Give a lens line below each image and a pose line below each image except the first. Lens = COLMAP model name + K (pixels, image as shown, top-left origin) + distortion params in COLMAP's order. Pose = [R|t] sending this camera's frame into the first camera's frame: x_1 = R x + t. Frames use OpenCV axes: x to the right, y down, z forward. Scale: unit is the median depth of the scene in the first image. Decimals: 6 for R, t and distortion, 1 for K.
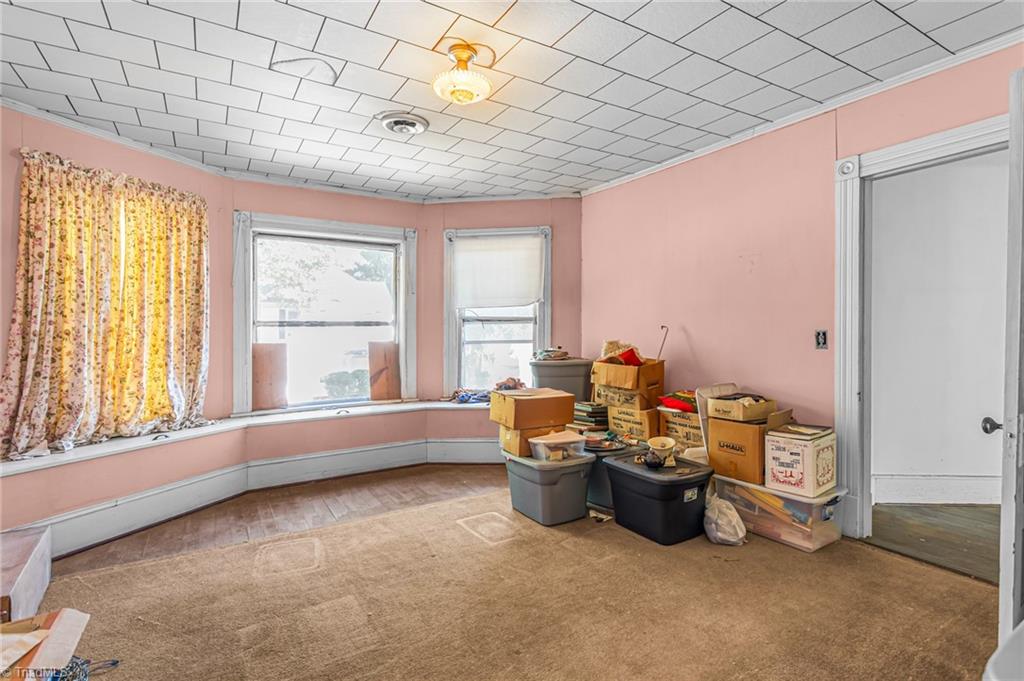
lens RADIAL K [[495.7, 0, 511.7], [0, 495.7, 333.3], [0, 0, 1]] dist [-0.001782, 0.002122]
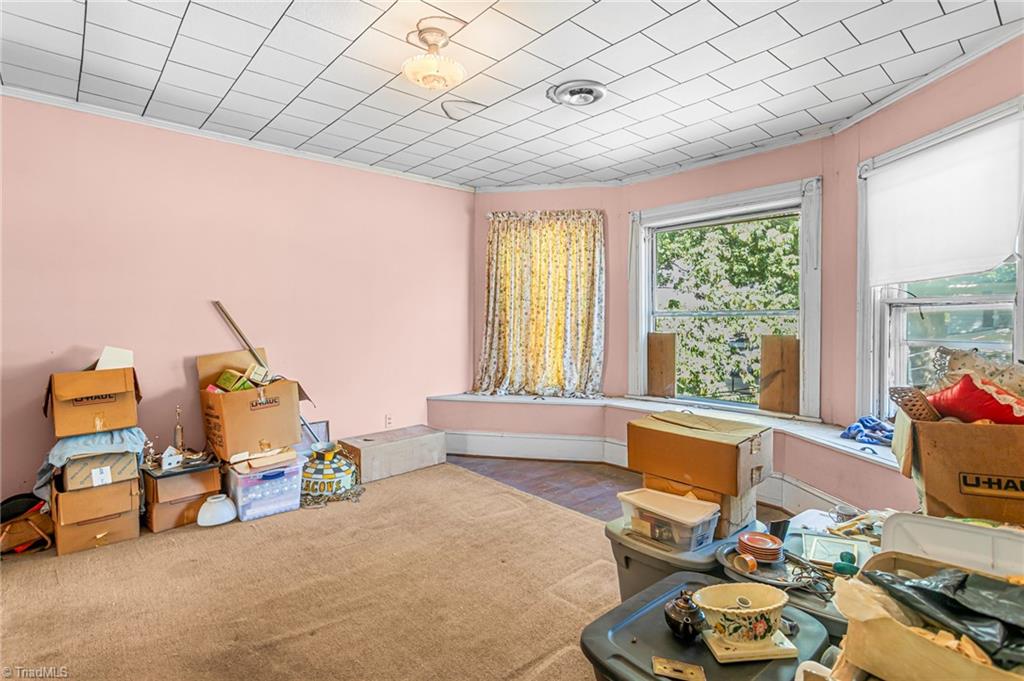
lens RADIAL K [[495.7, 0, 520.7], [0, 495.7, 323.5], [0, 0, 1]] dist [-0.001782, 0.002122]
pose [[0.192024, 0.011198, -0.981326, 0.556939], [-0.005684, 0.999931, 0.010298, -0.010264], [0.981374, 0.003600, 0.192074, 0.615072]]
